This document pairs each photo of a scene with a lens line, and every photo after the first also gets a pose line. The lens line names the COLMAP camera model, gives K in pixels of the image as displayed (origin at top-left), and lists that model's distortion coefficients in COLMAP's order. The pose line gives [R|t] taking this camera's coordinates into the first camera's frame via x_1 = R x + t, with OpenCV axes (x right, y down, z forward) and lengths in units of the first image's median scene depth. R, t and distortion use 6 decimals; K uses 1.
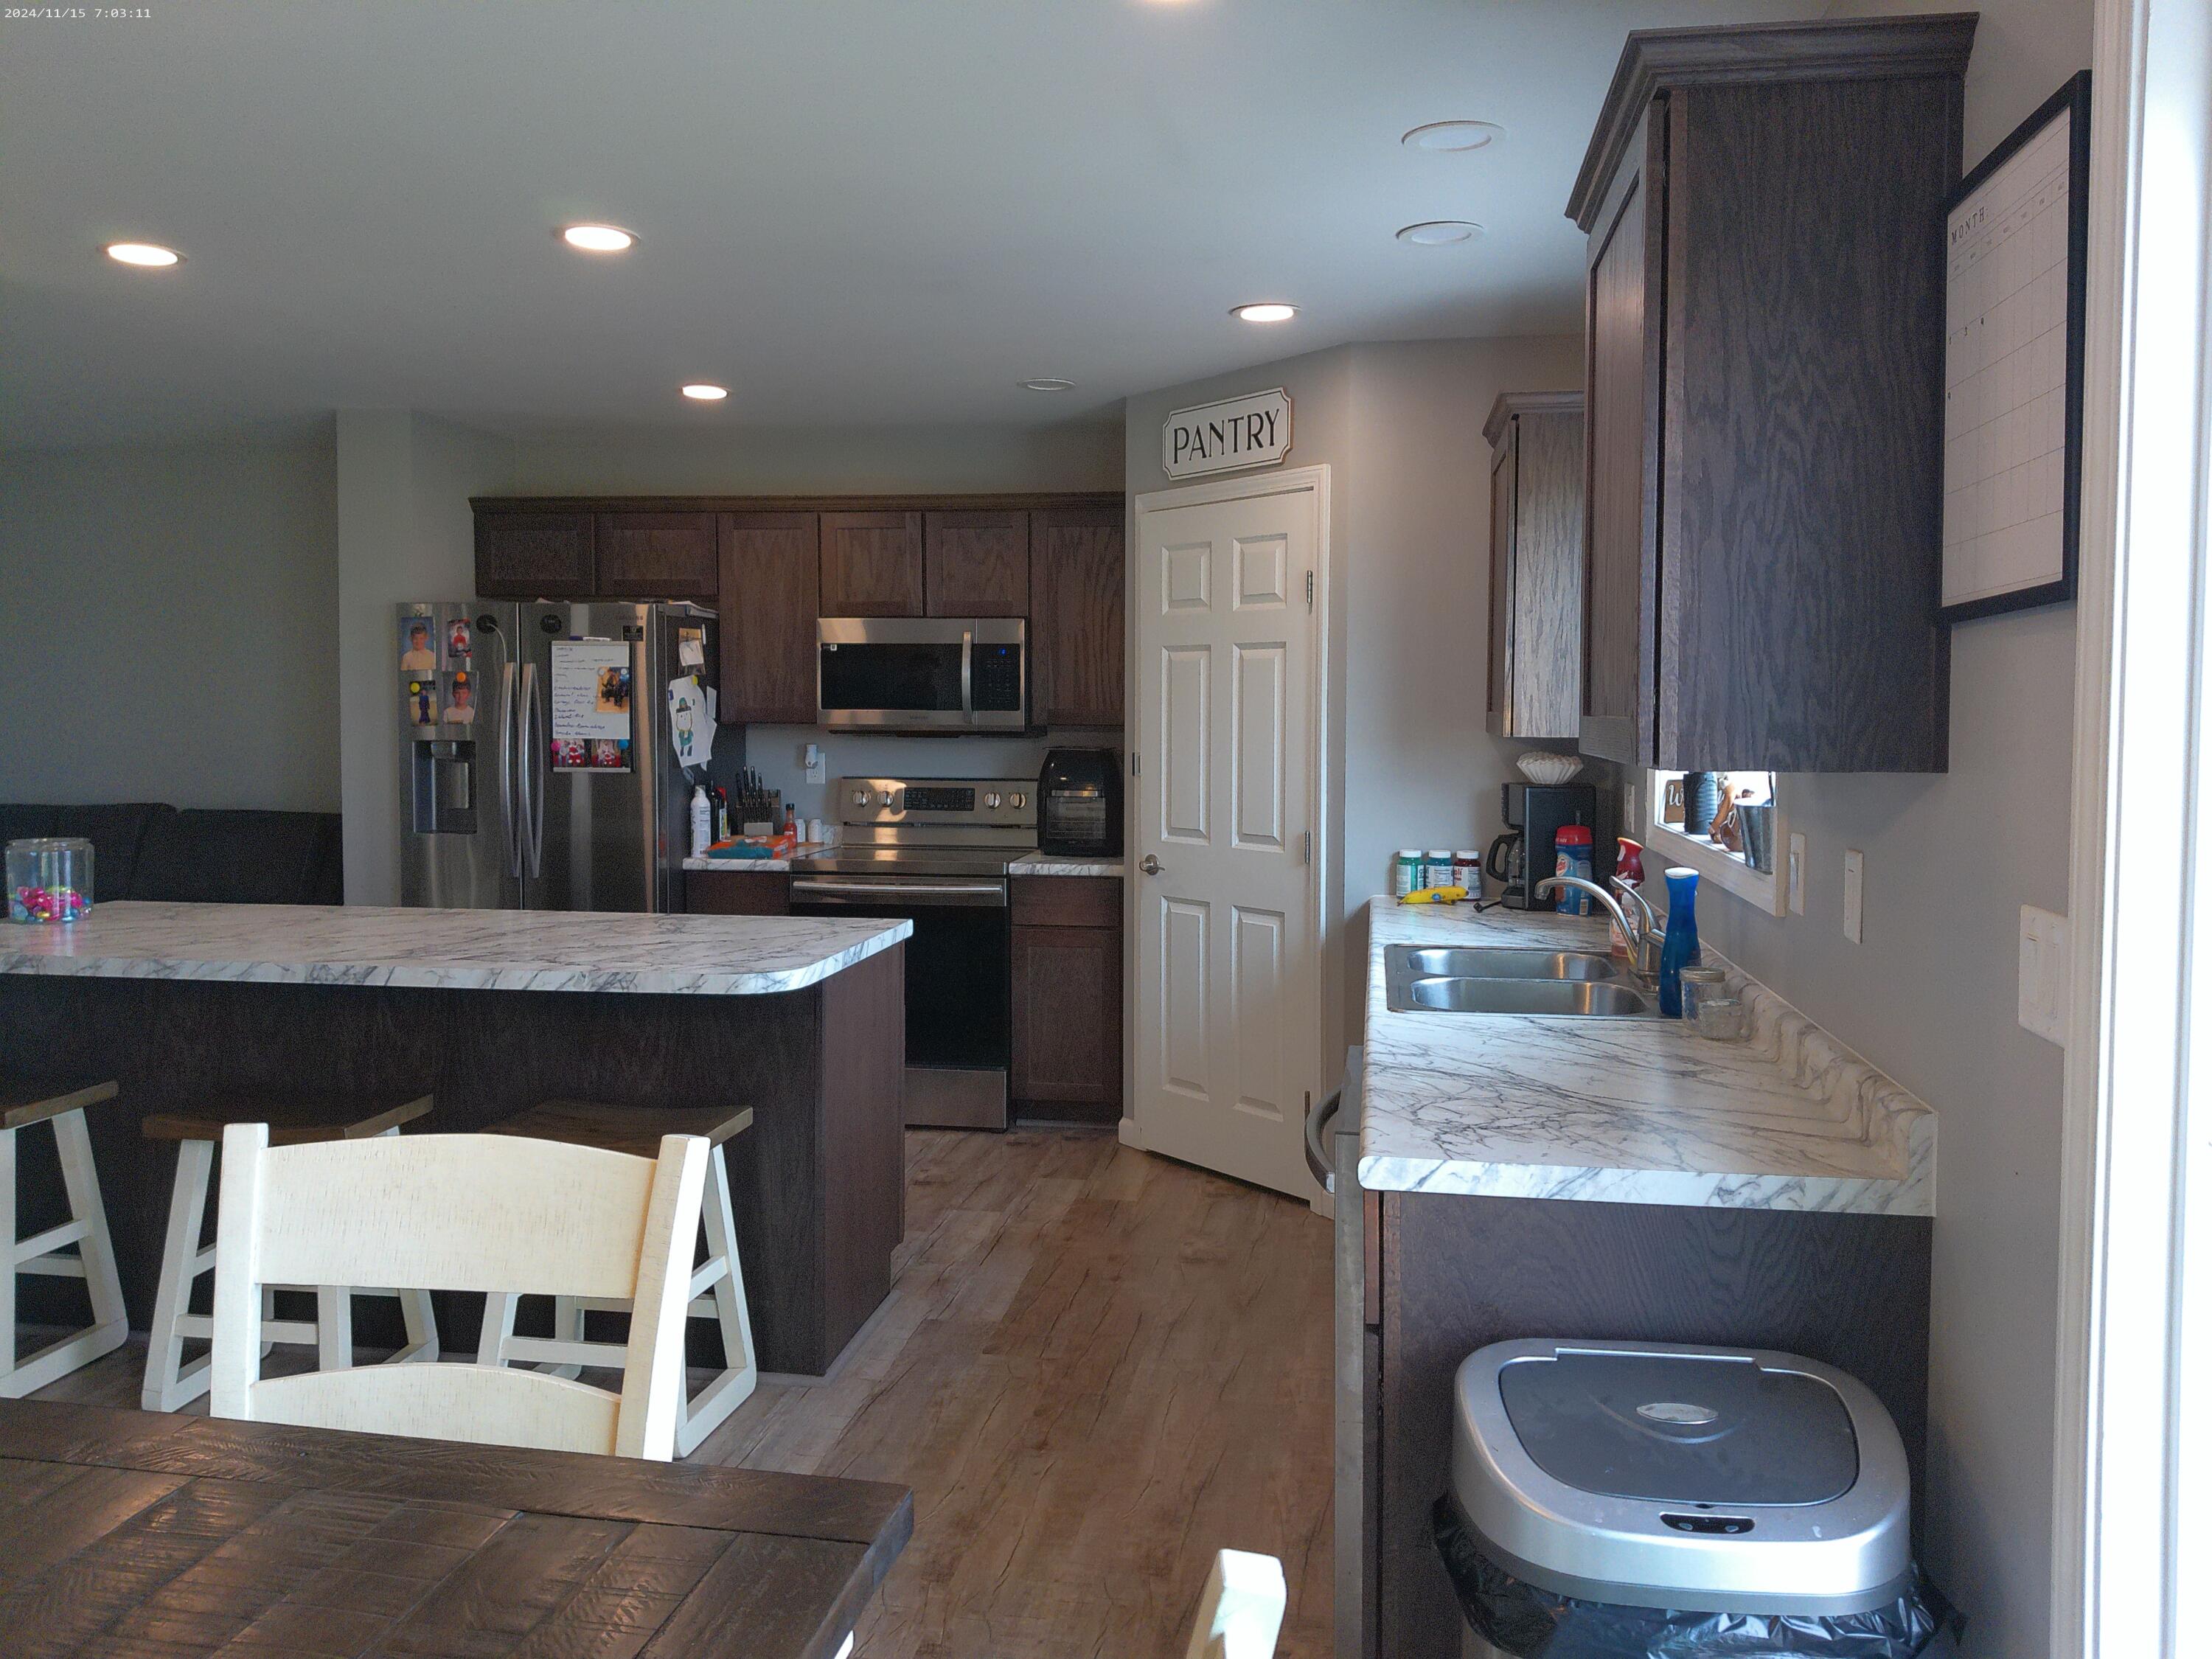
lens RADIAL K [[1705.5, 0, 1141.6], [0, 1705.5, 791.4], [0, 0, 1]] dist [0.111383, -0.200003]
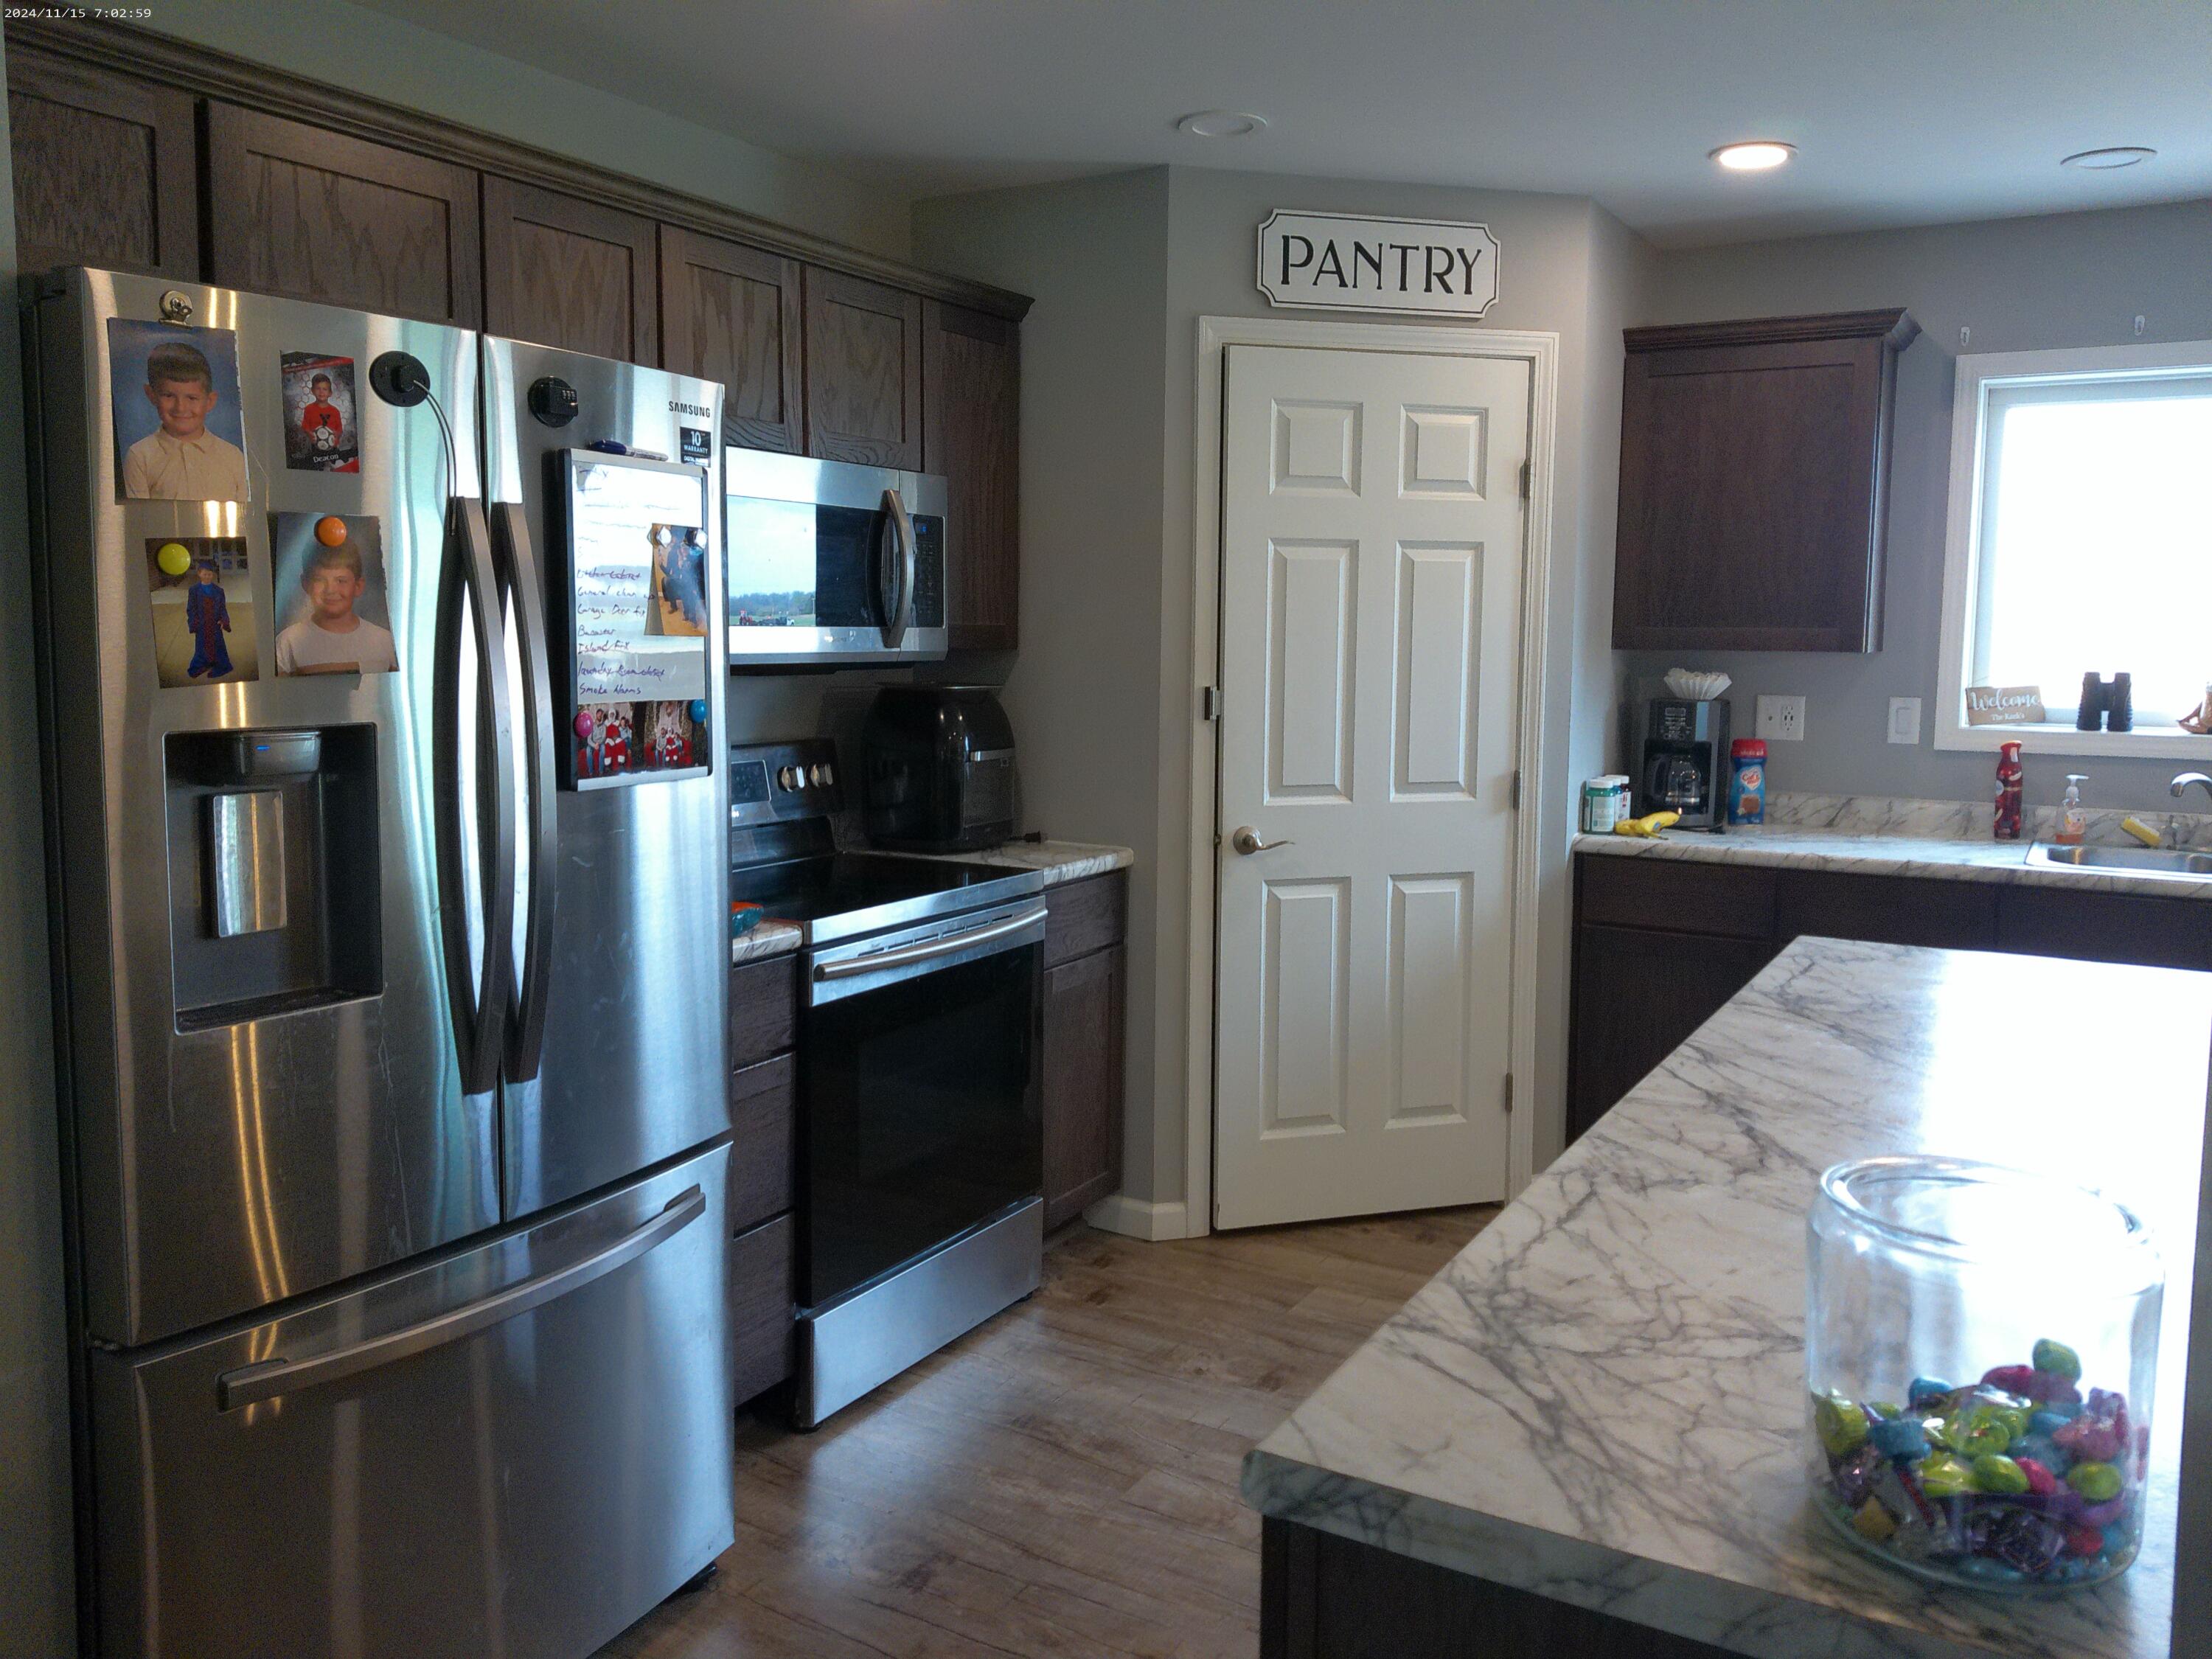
lens RADIAL K [[1705.5, 0, 1141.6], [0, 1705.5, 791.4], [0, 0, 1]] dist [0.111383, -0.200003]
pose [[0.368218, -0.091491, 0.925227, -0.653889], [0.042380, 0.995764, 0.081599, -0.037571], [-0.928773, 0.009165, 0.370536, 0.741789]]
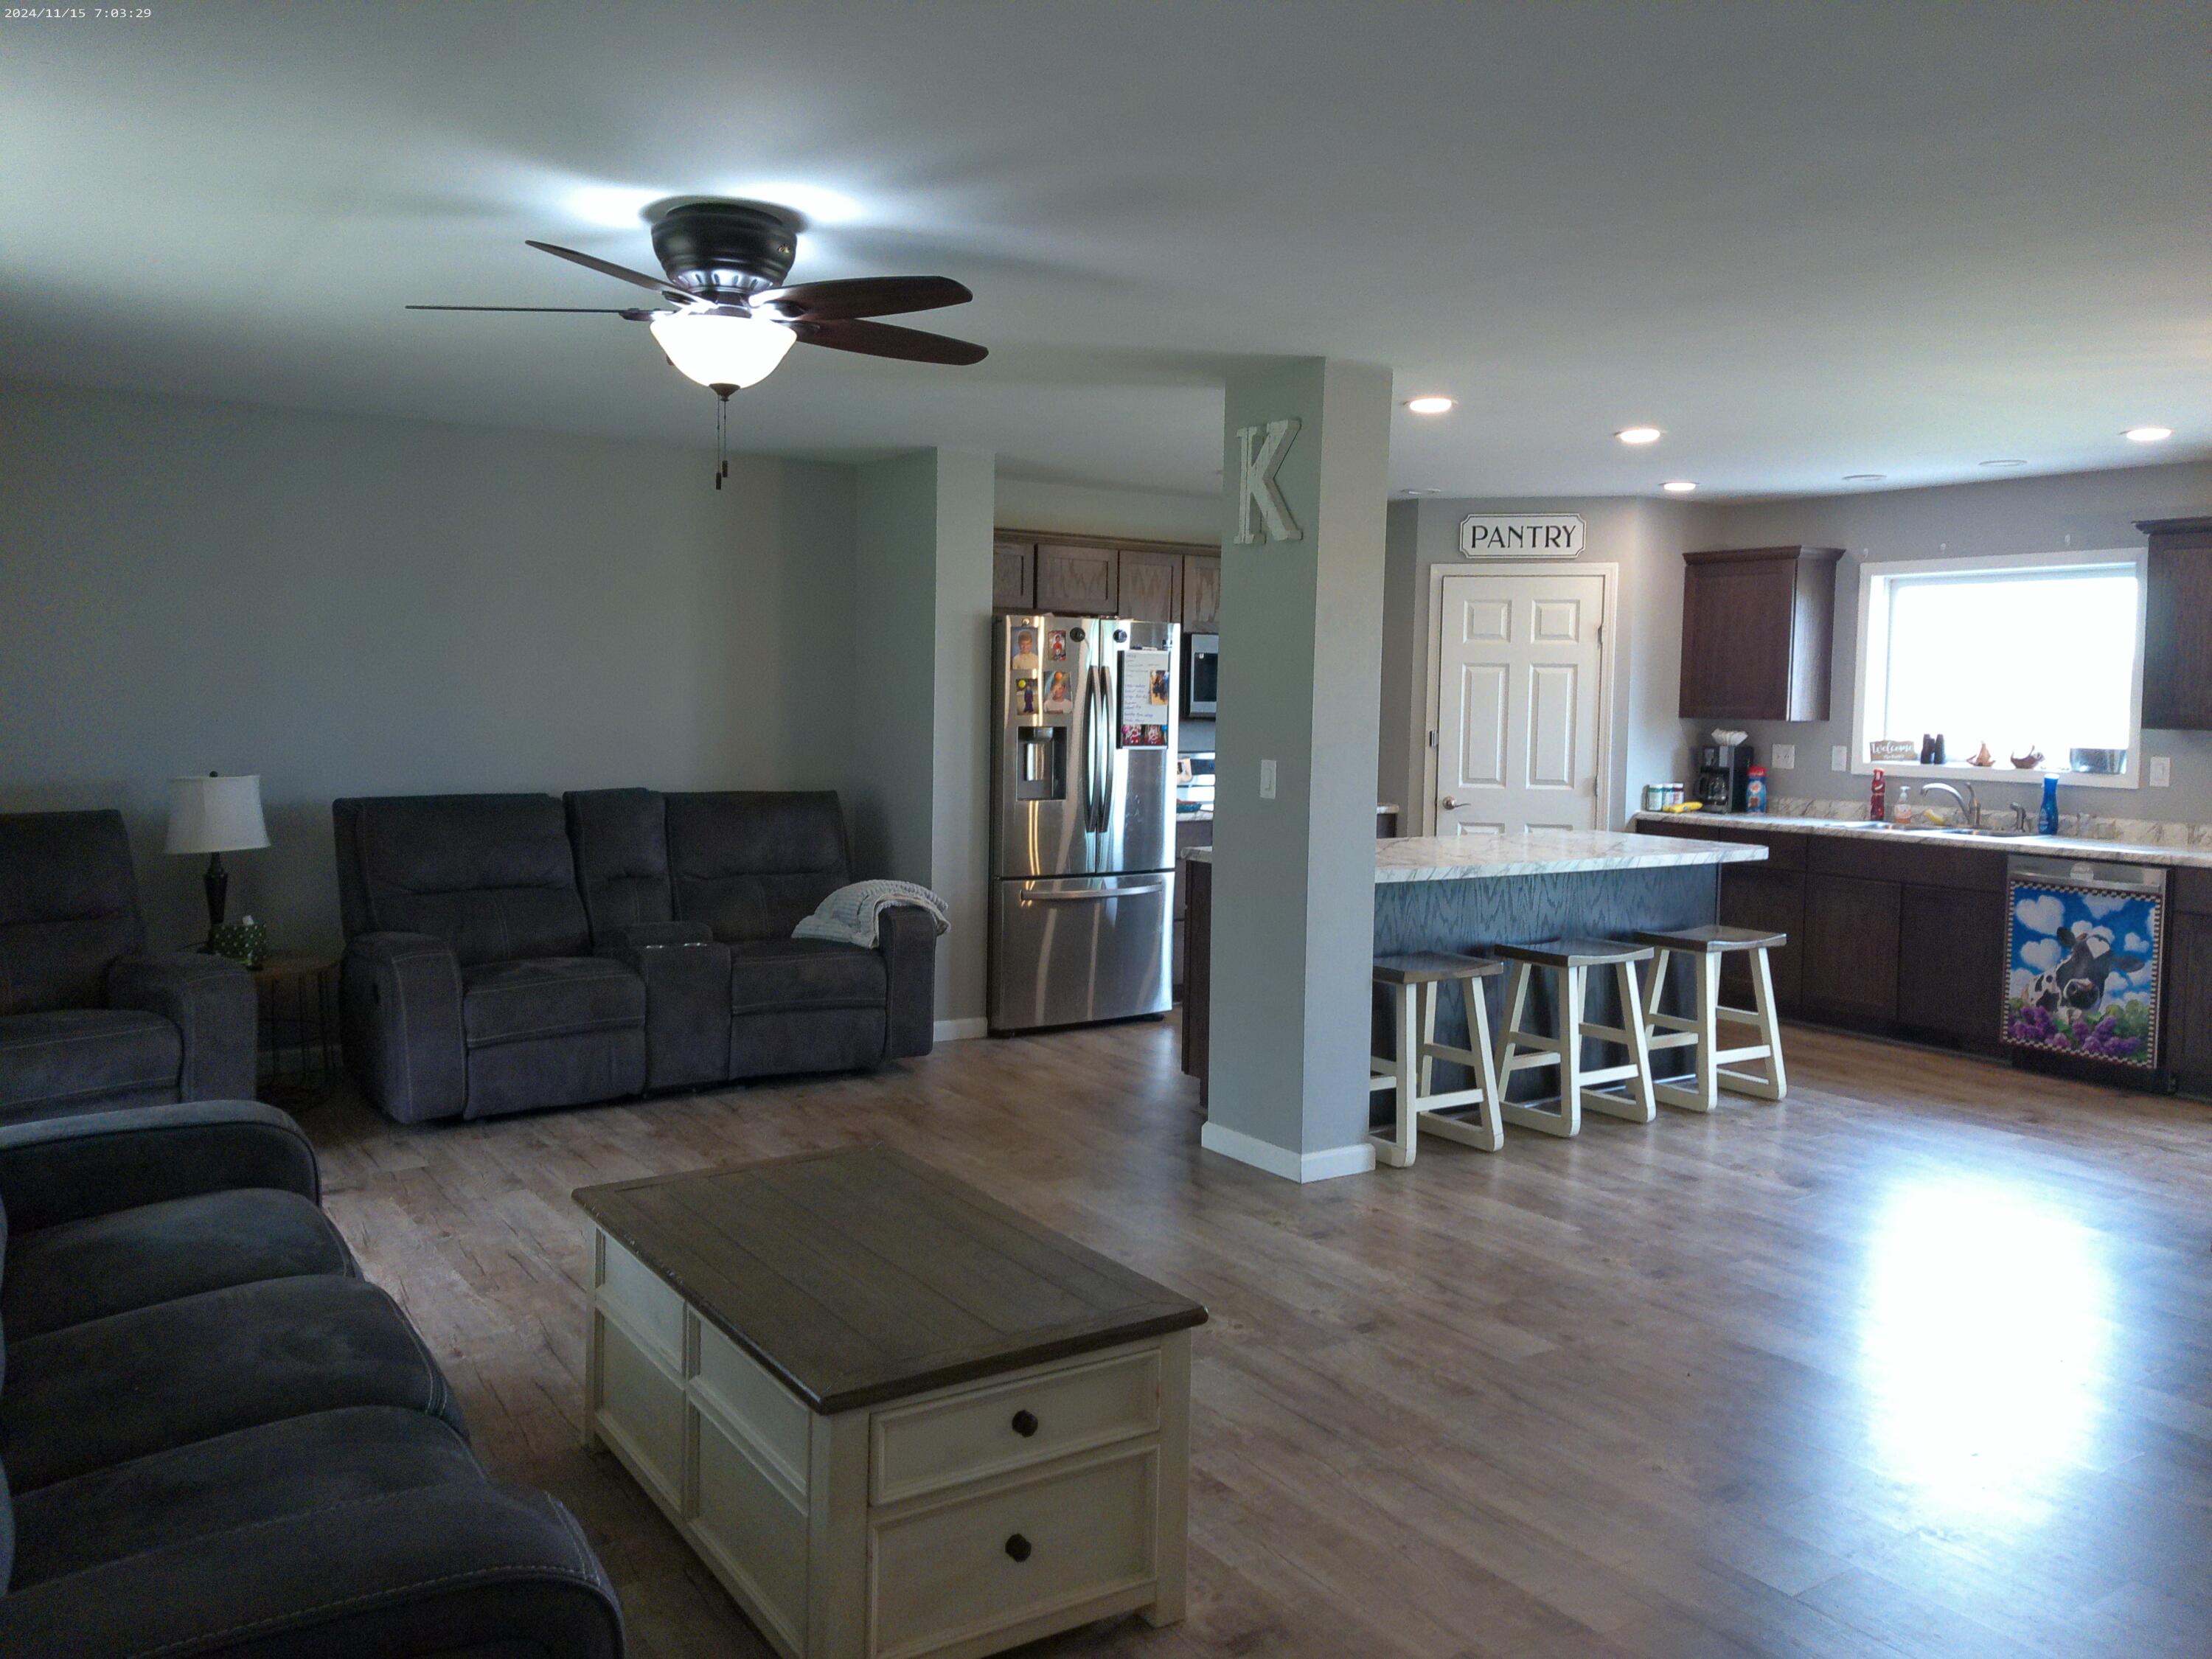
lens RADIAL K [[1705.5, 0, 1141.6], [0, 1705.5, 791.4], [0, 0, 1]] dist [0.111383, -0.200003]
pose [[0.732369, -0.032062, 0.680153, -1.213396], [0.022221, 0.999484, 0.023187, -0.009531], [-0.680545, -0.001868, 0.732704, 0.044104]]
